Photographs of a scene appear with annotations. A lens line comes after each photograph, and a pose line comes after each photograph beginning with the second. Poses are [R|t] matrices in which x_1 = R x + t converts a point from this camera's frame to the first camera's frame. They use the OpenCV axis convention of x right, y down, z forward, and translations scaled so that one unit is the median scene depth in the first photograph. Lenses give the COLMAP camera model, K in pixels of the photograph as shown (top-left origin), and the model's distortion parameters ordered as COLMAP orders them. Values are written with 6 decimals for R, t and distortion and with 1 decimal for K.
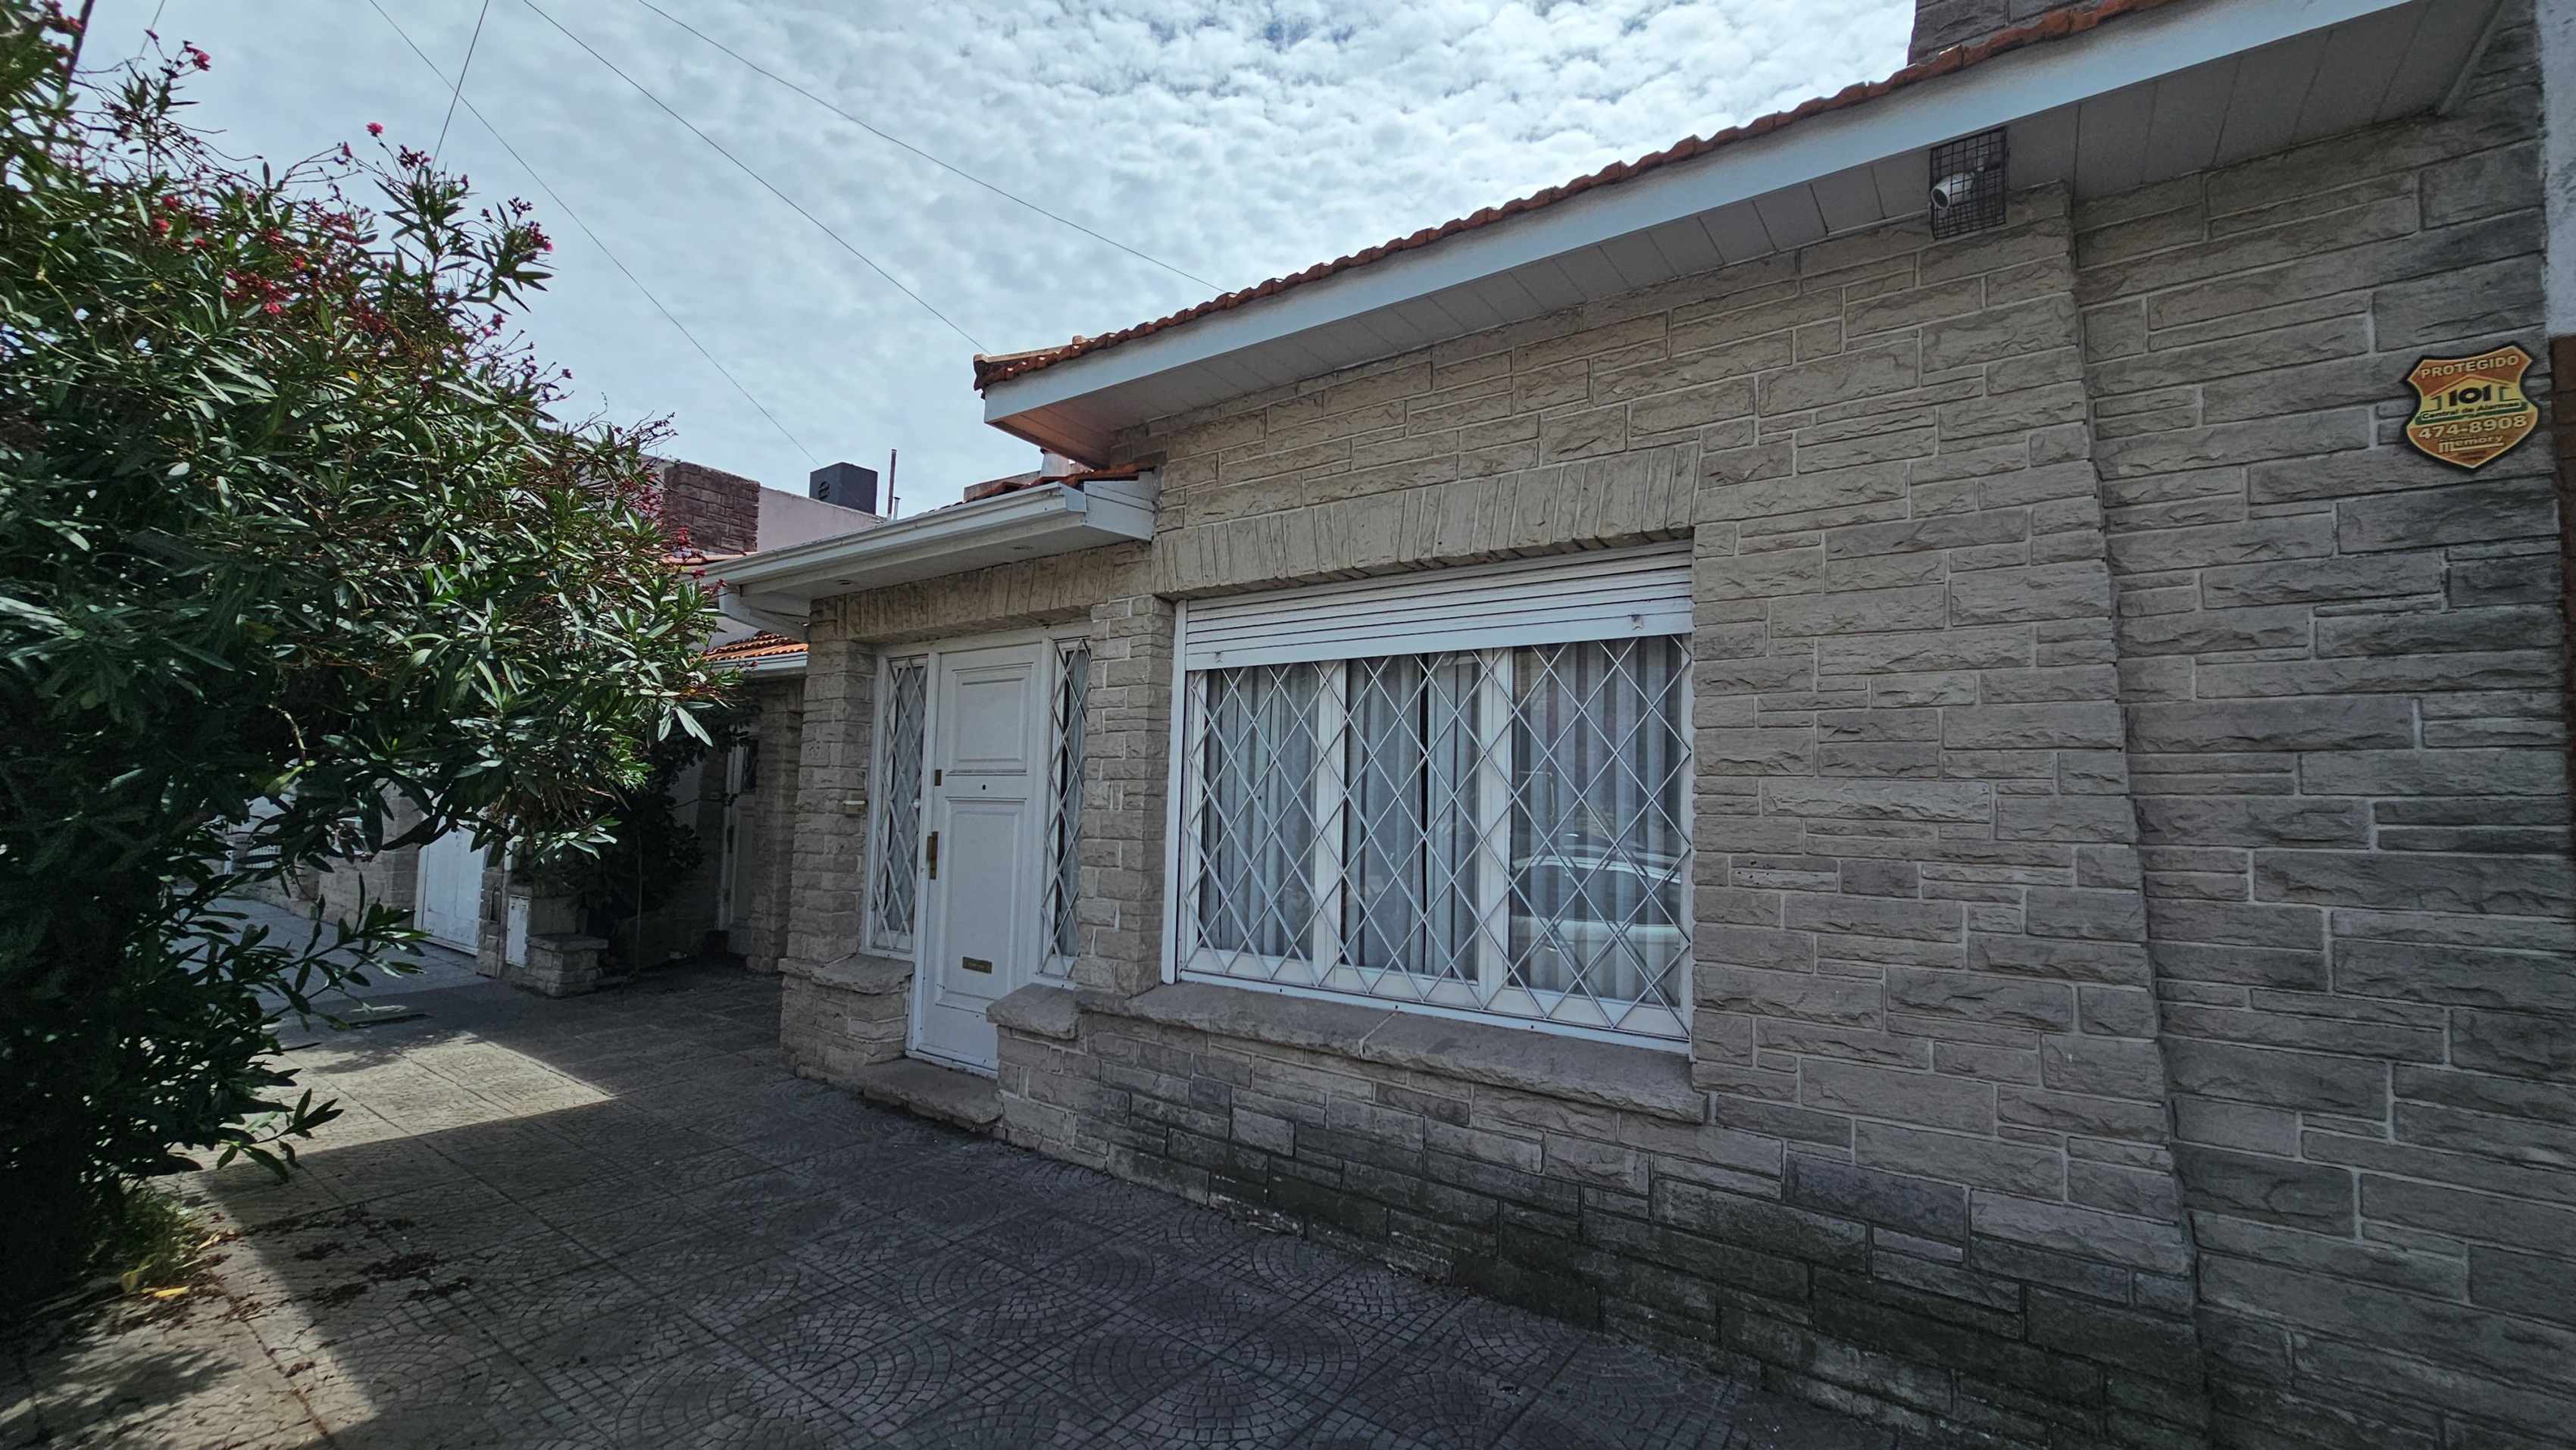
lens RADIAL K [[1056.8, 0, 1283.5], [0, 1056.8, 730.4], [0, 0, 1]] dist [-0.000638, 0.000761]
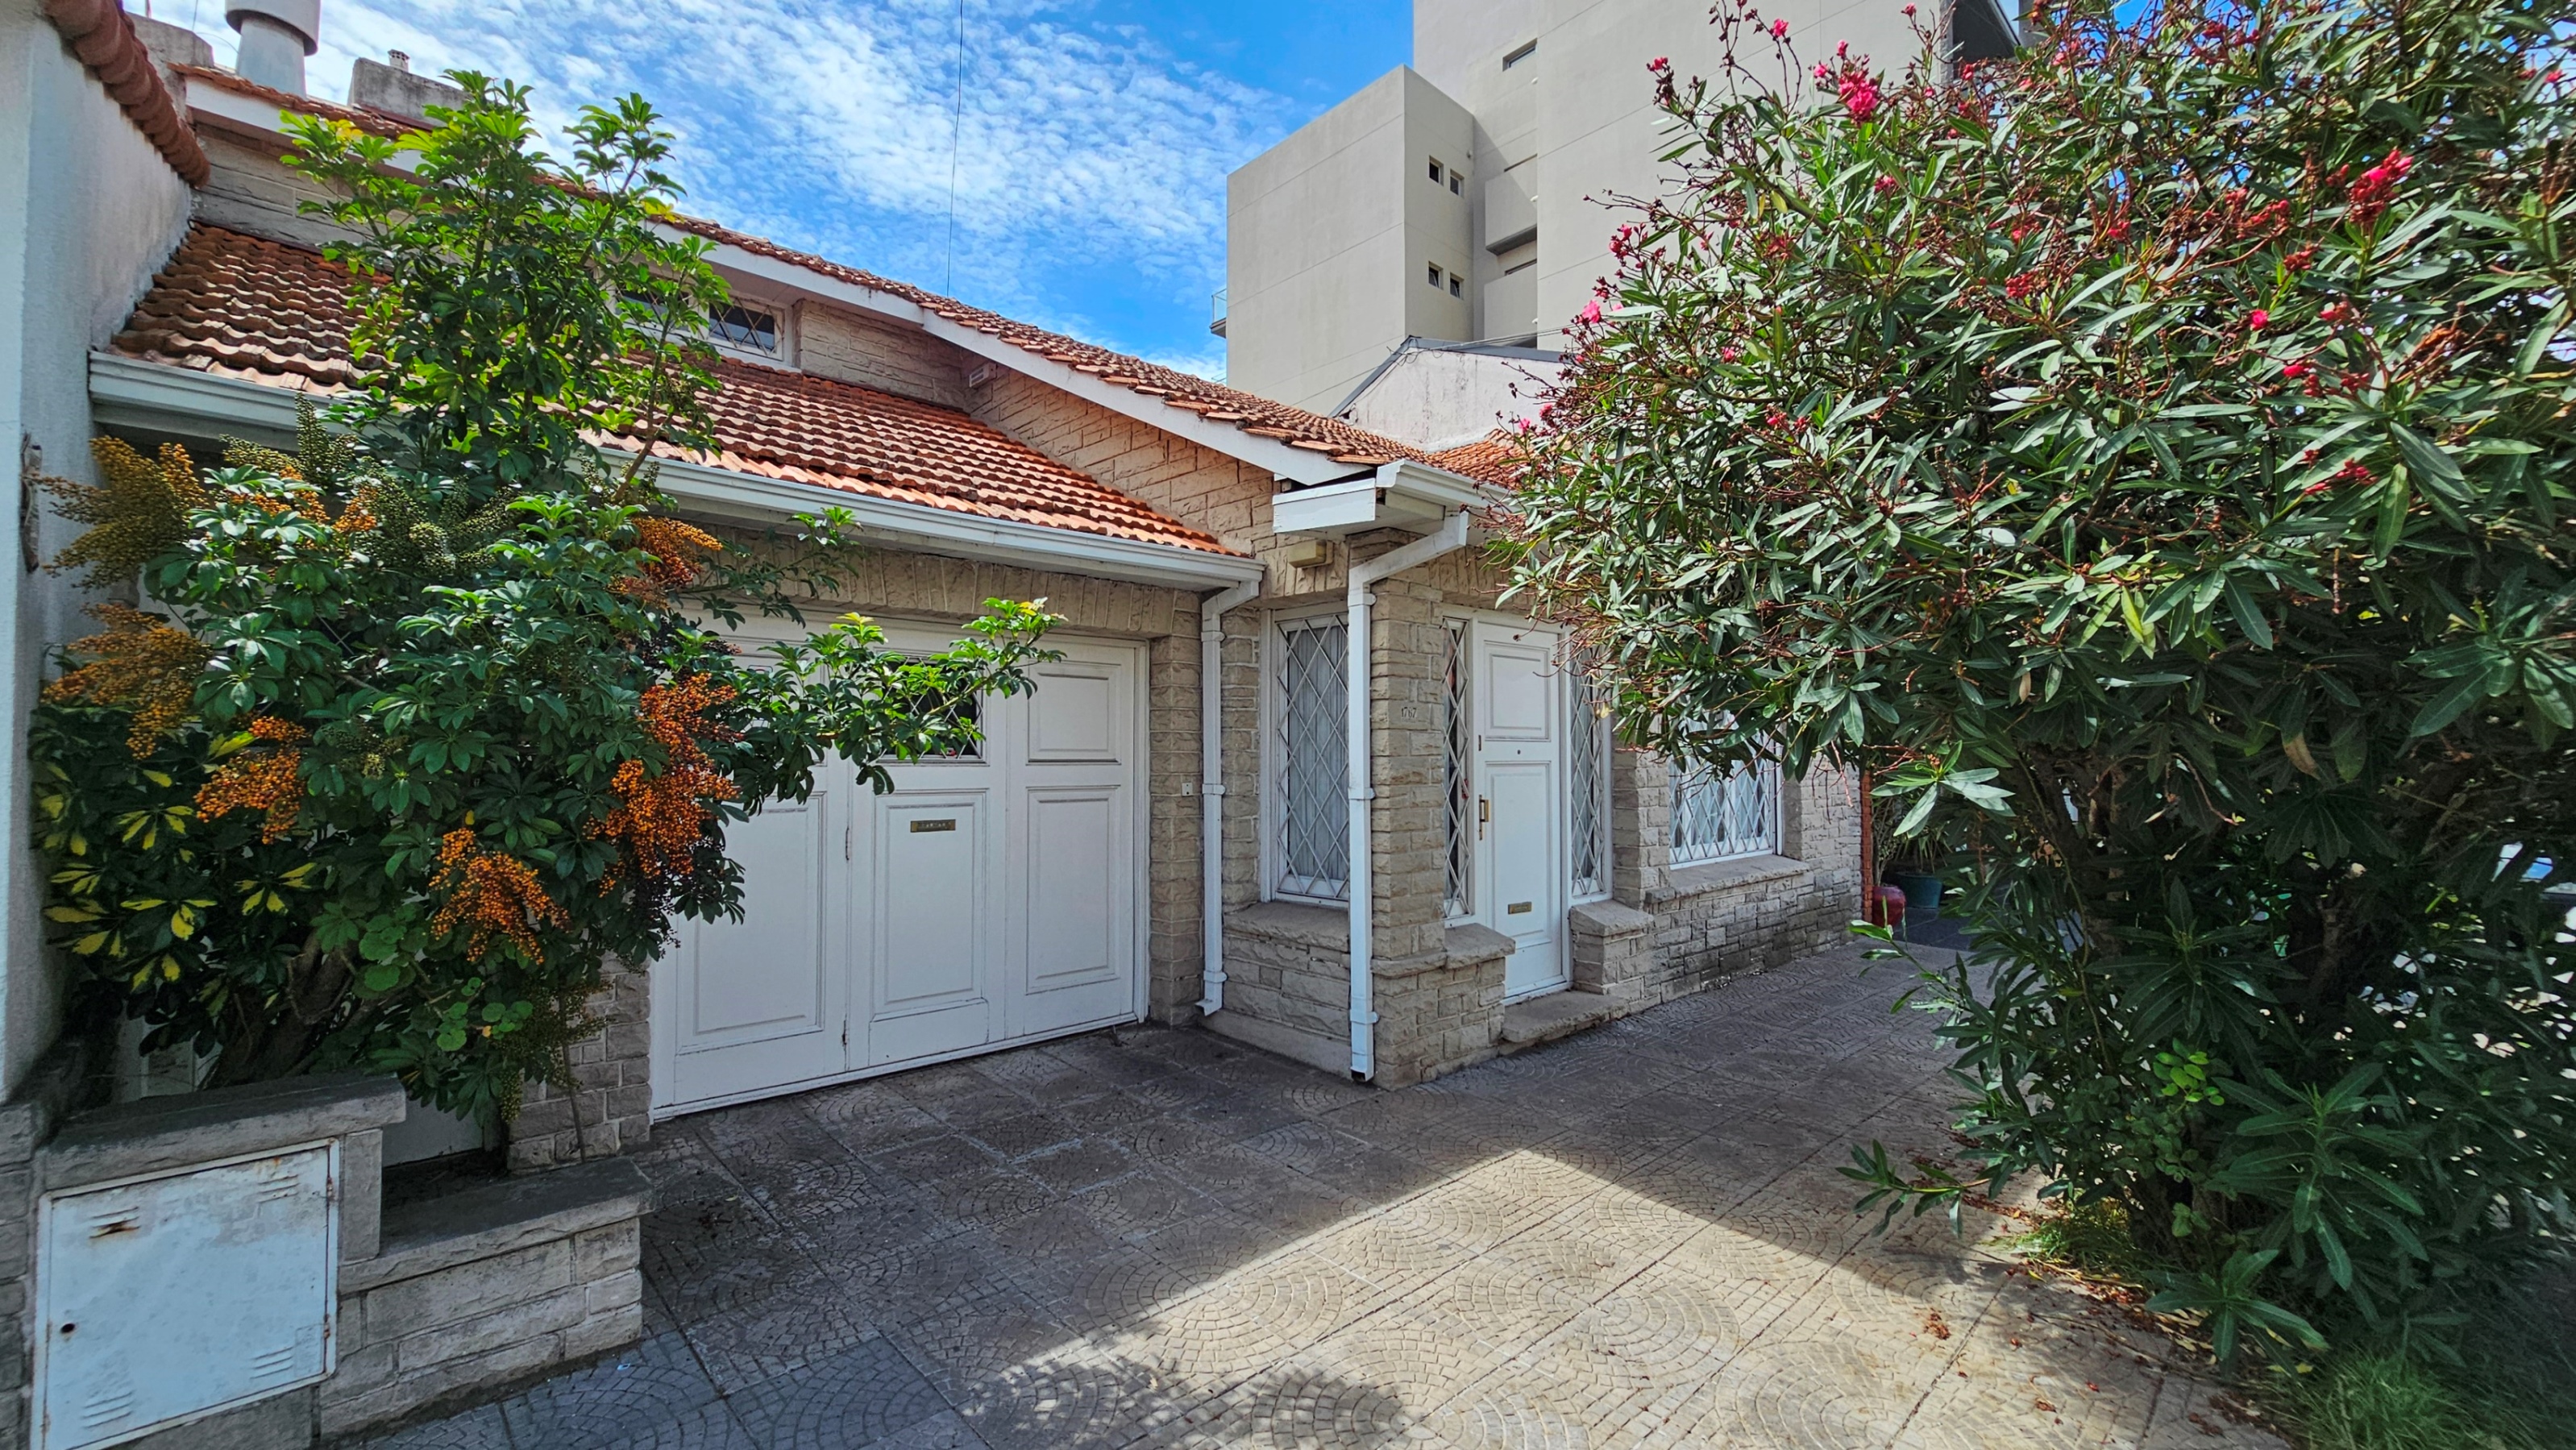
lens RADIAL K [[1056.8, 0, 1283.1], [0, 1056.8, 724.3], [0, 0, 1]] dist [-0.000638, 0.000761]
pose [[0.174637, 0.004047, 0.984625, -1.601022], [-0.075251, 0.997122, 0.009249, 0.036561], [-0.981753, -0.075709, 0.174439, 1.172282]]
